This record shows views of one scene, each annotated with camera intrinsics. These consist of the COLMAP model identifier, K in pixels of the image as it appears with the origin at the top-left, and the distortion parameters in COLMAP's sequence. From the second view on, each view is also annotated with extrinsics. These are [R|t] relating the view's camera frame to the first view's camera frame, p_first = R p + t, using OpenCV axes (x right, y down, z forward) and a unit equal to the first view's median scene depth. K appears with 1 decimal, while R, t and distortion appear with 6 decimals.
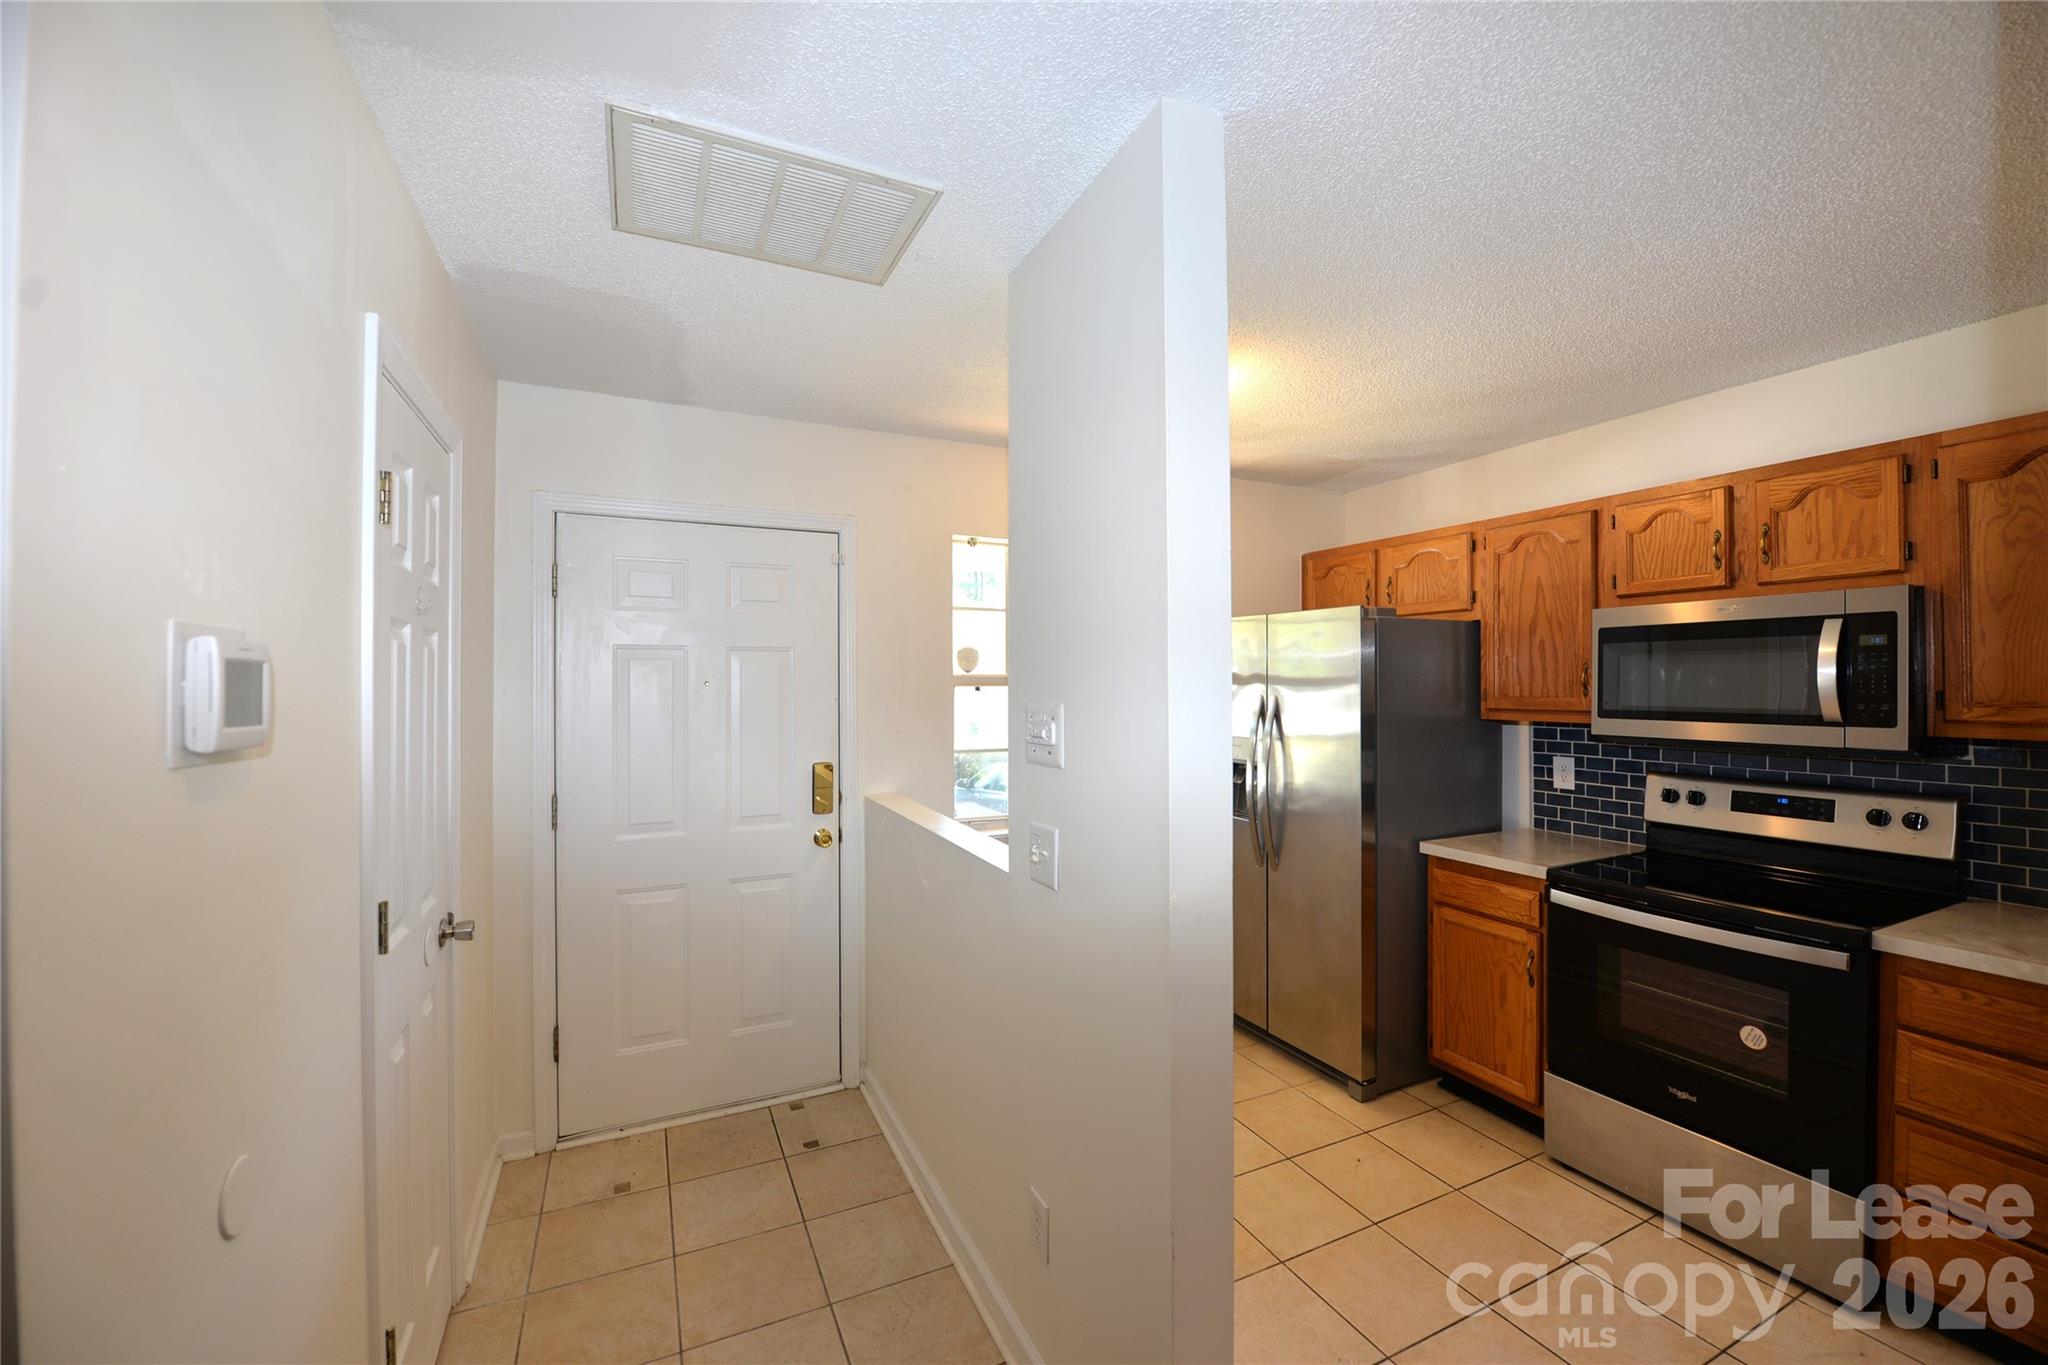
lens RADIAL K [[812.5, 0, 1023.1], [0, 812.5, 680.4], [0, 0, 1]] dist [-0.014750, -0.002956]
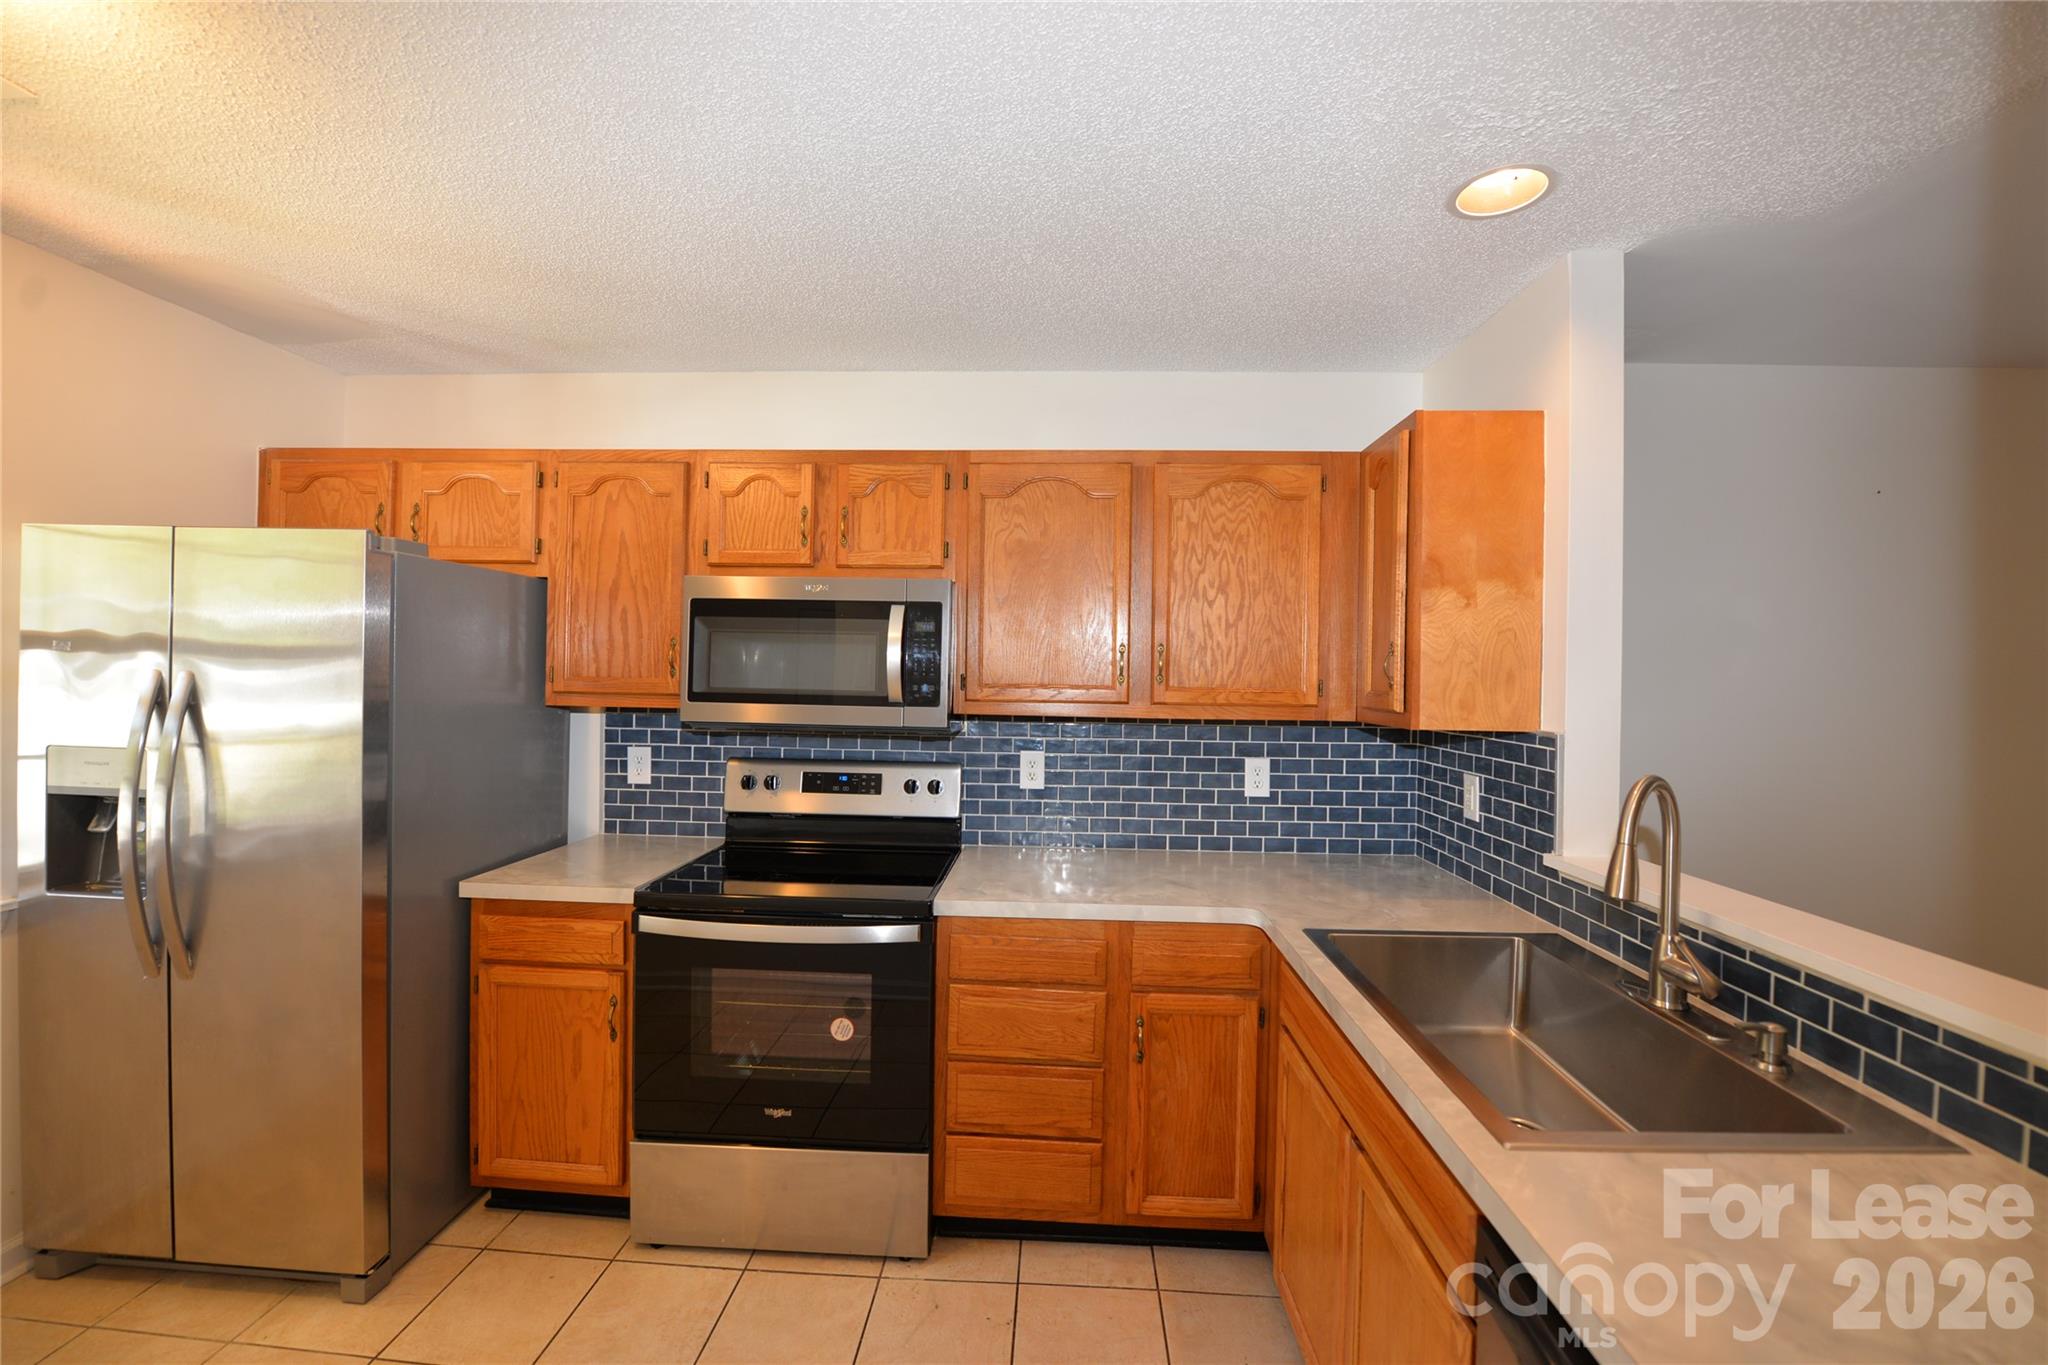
lens RADIAL K [[812.0, 0, 1020.9], [0, 812.0, 678.9], [0, 0, 1]] dist [-0.015196, -0.003392]
pose [[0.469522, 0.007196, 0.882891, 0.105959], [-0.024398, 0.999691, 0.004827, 0.008622], [-0.882584, -0.023807, 0.469552, 0.257035]]
